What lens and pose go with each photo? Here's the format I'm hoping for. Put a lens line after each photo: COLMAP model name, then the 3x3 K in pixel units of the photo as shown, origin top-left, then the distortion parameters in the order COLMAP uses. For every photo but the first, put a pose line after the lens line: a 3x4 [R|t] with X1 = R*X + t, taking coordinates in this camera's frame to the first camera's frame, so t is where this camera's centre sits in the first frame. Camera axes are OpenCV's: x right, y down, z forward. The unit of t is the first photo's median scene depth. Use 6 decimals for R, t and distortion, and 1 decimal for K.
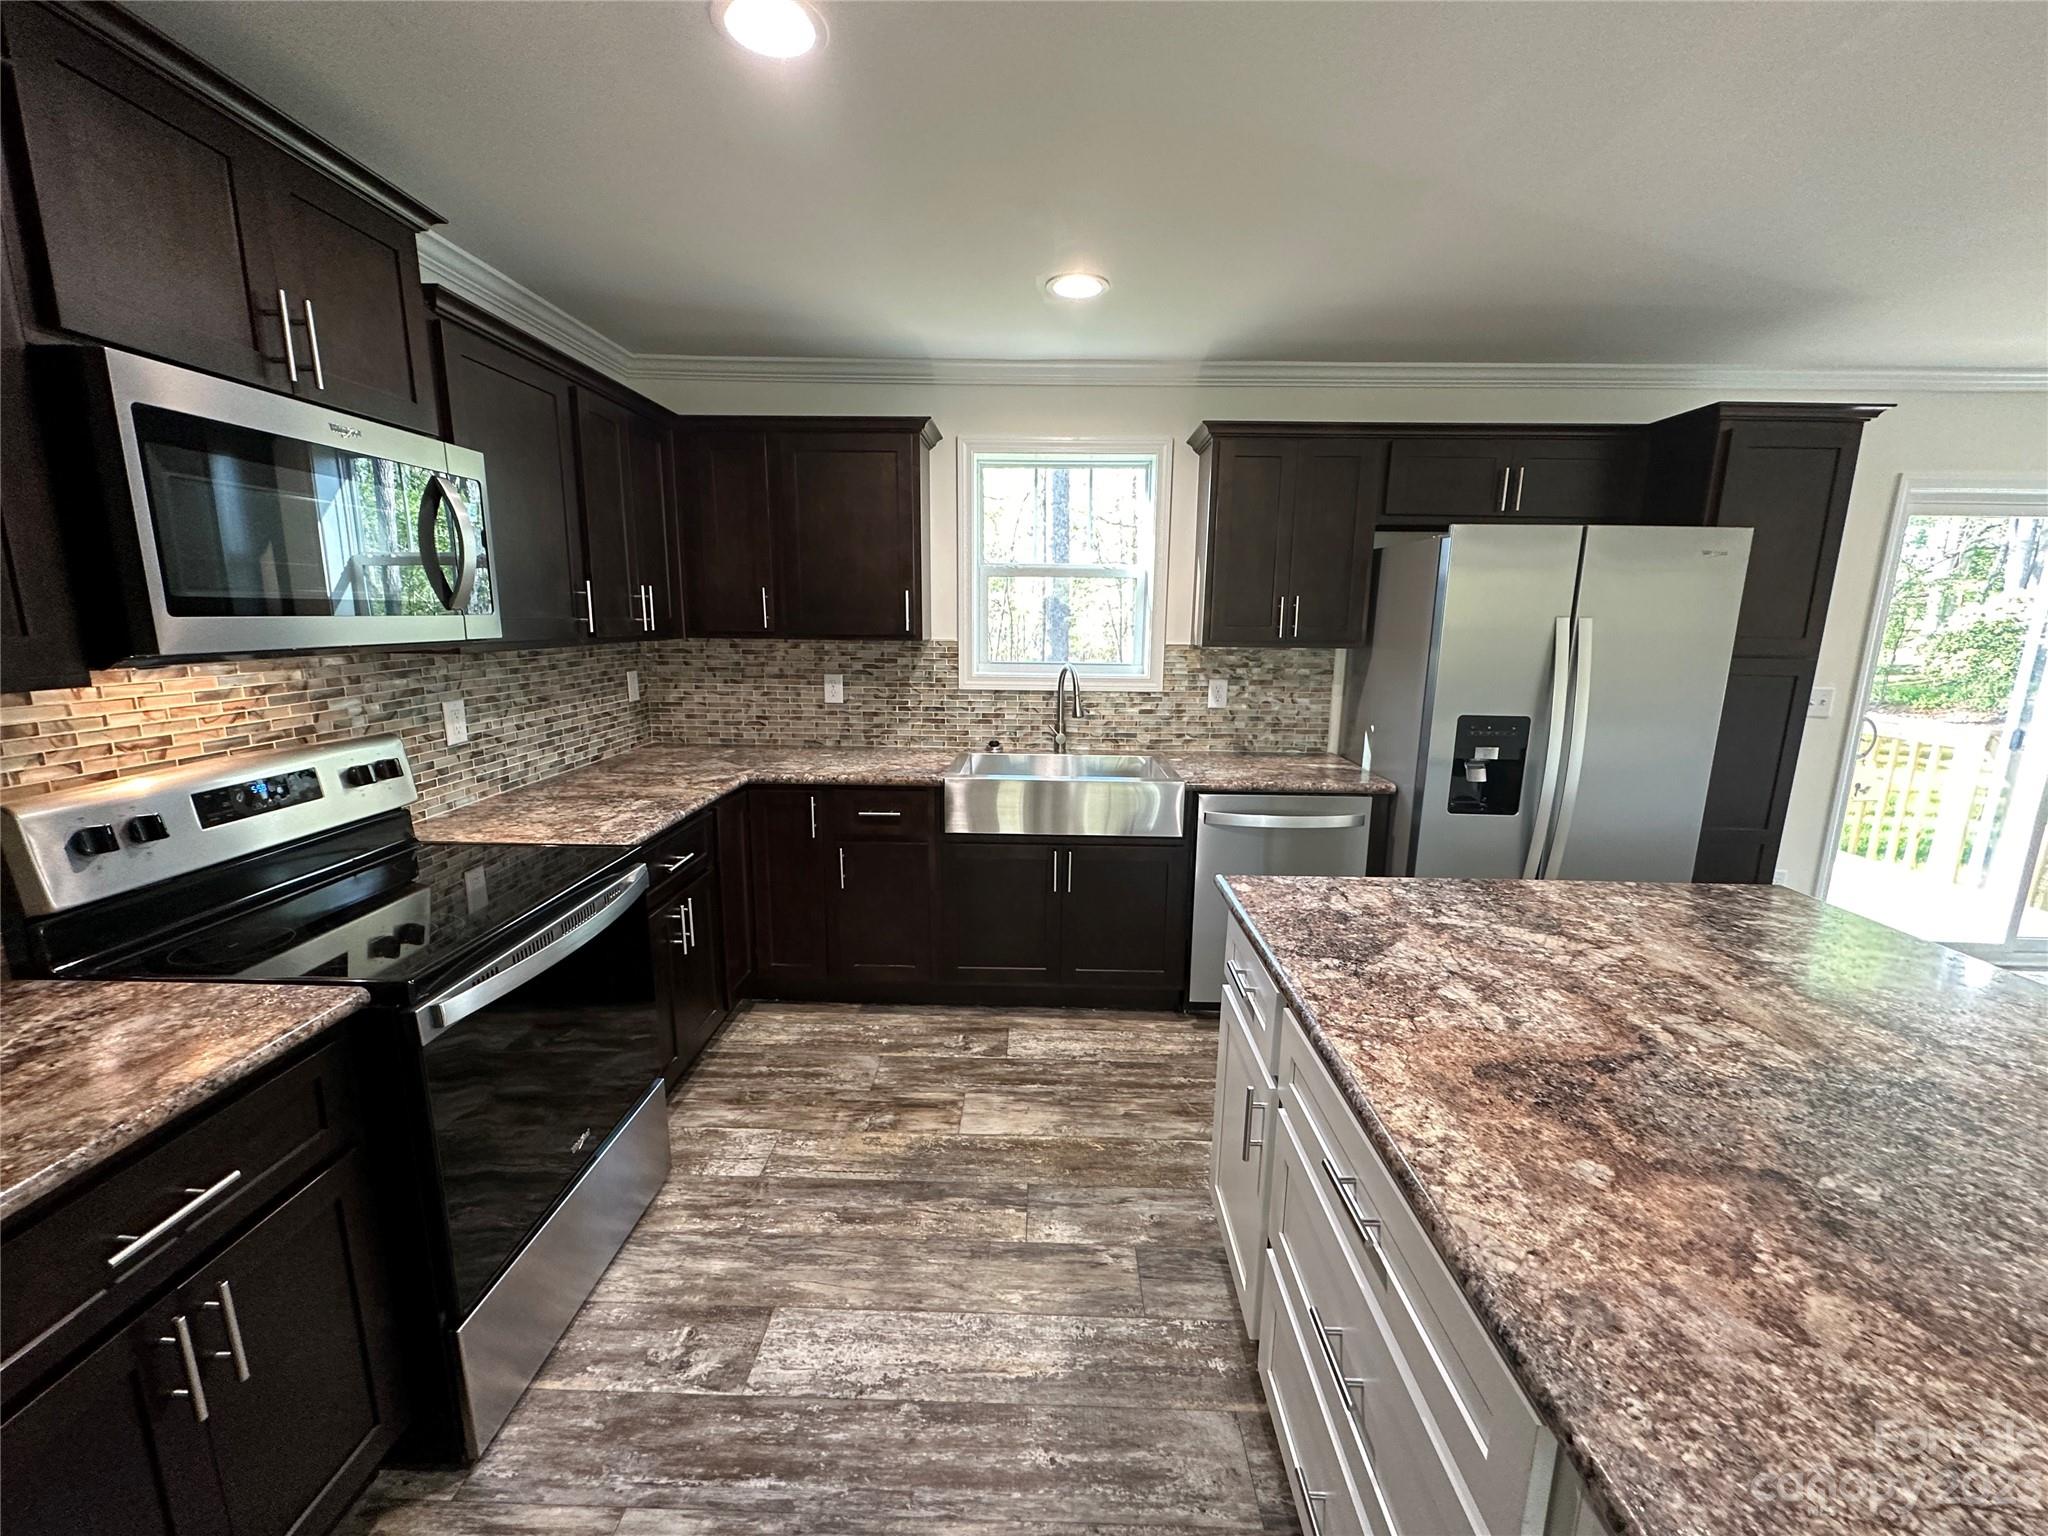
lens RADIAL K [[820.9, 0, 1038.0], [0, 820.9, 773.6], [0, 0, 1]] dist [-0.001826, 0.000447]
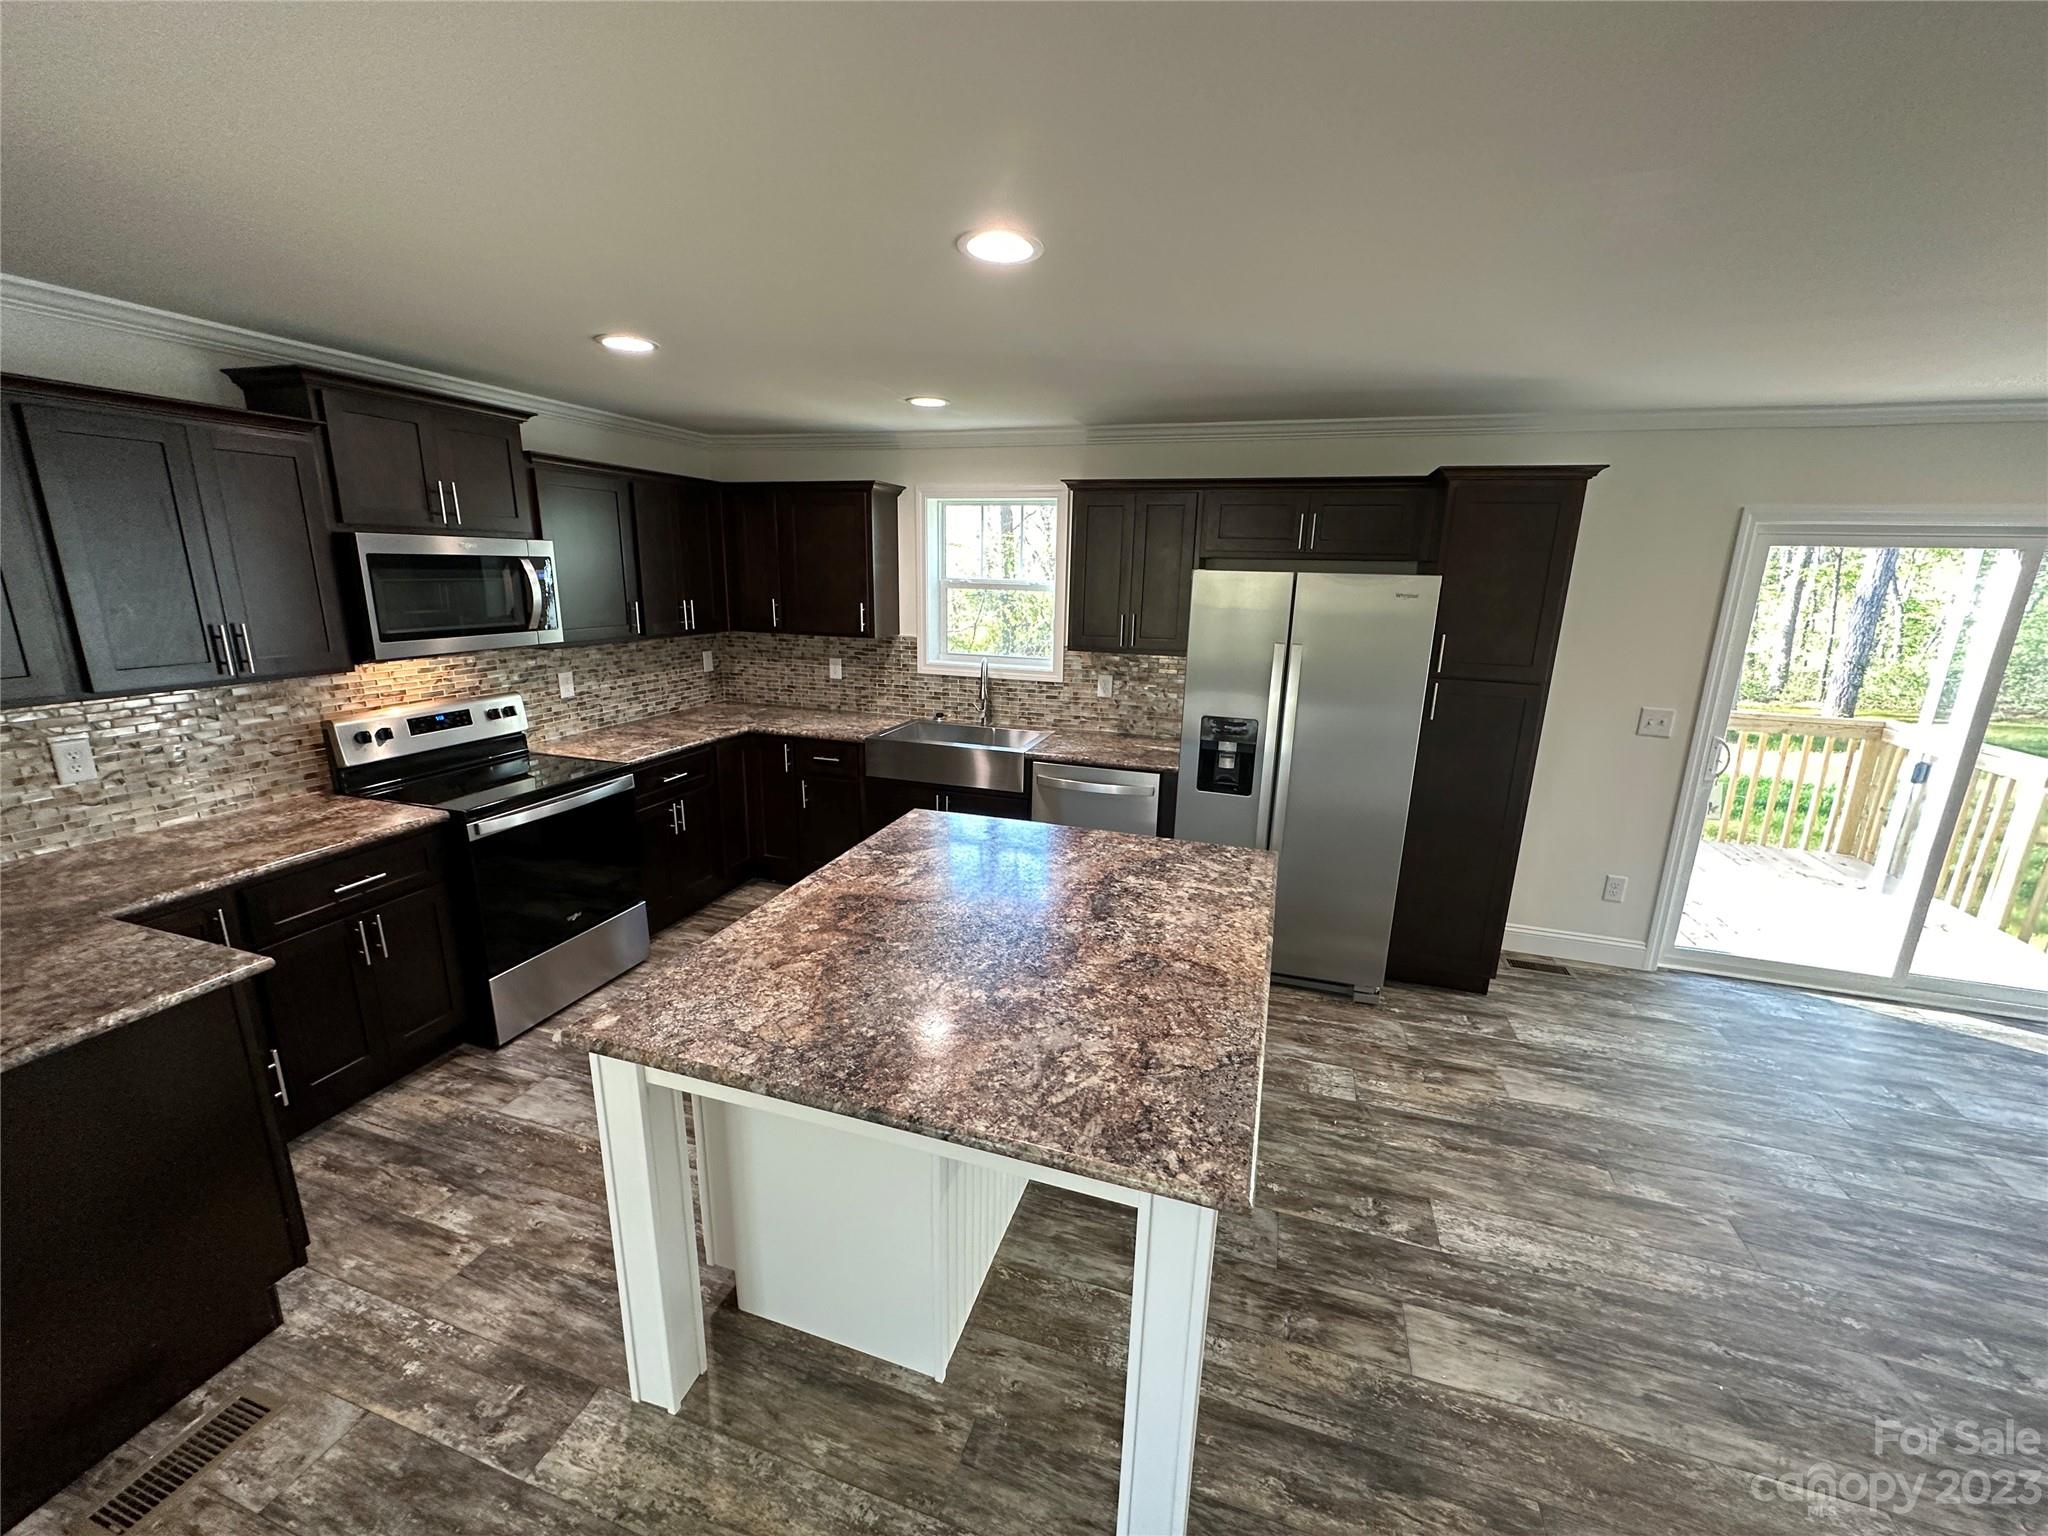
lens RADIAL K [[820.9, 0, 1034.2], [0, 820.9, 778.0], [0, 0, 1]] dist [-0.001826, 0.000447]
pose [[0.958489, 0.080815, -0.273438, 0.610823], [-0.066781, 0.995946, 0.060263, -0.032812], [0.277199, -0.039501, 0.960000, -0.322878]]
